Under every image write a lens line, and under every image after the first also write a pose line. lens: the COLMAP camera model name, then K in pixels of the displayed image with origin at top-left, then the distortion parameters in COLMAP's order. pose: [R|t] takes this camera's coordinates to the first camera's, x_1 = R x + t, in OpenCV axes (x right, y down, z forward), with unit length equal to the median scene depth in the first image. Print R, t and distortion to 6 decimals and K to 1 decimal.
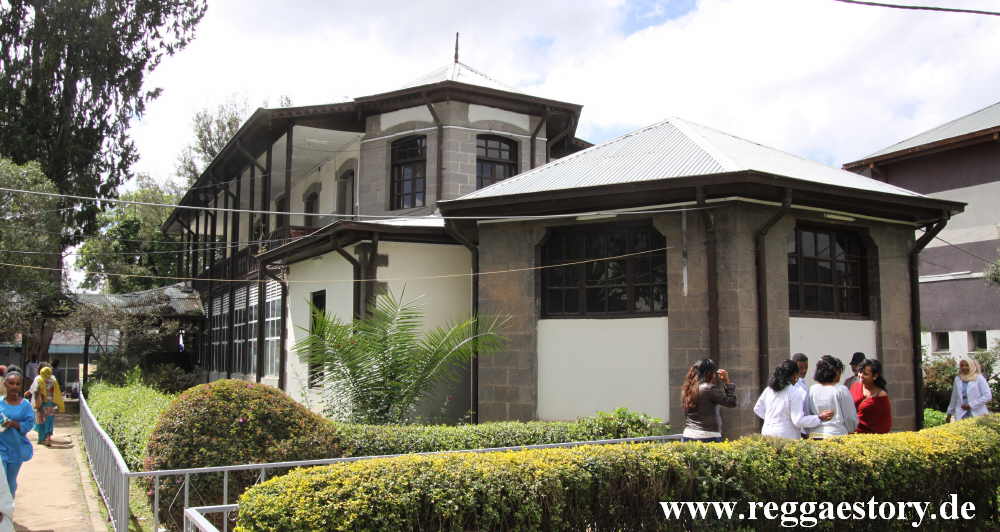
lens RADIAL K [[827.6, 0, 500.0], [0, 827.6, 266.0], [0, 0, 1]] dist [-0.054787, -0.006949]
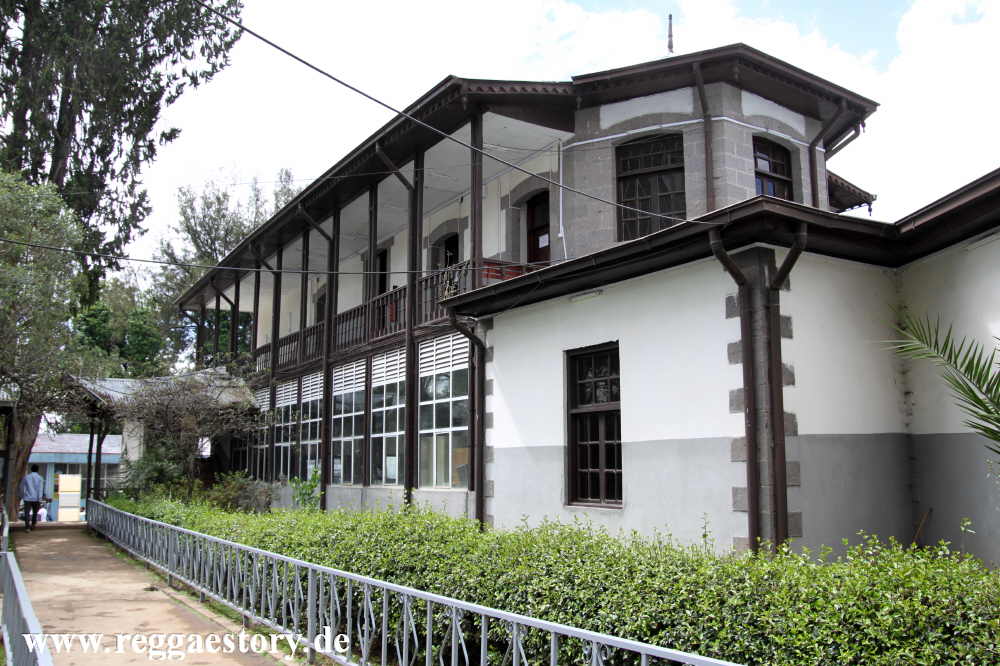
lens RADIAL K [[826.1, 0, 500.0], [0, 826.1, 333.0], [0, 0, 1]] dist [-0.062501, 0.008005]
pose [[0.996665, 0.008718, 0.081137, -0.203484], [-0.004161, 0.998413, -0.056158, 0.033600], [-0.081498, 0.055633, 0.995120, 0.234804]]
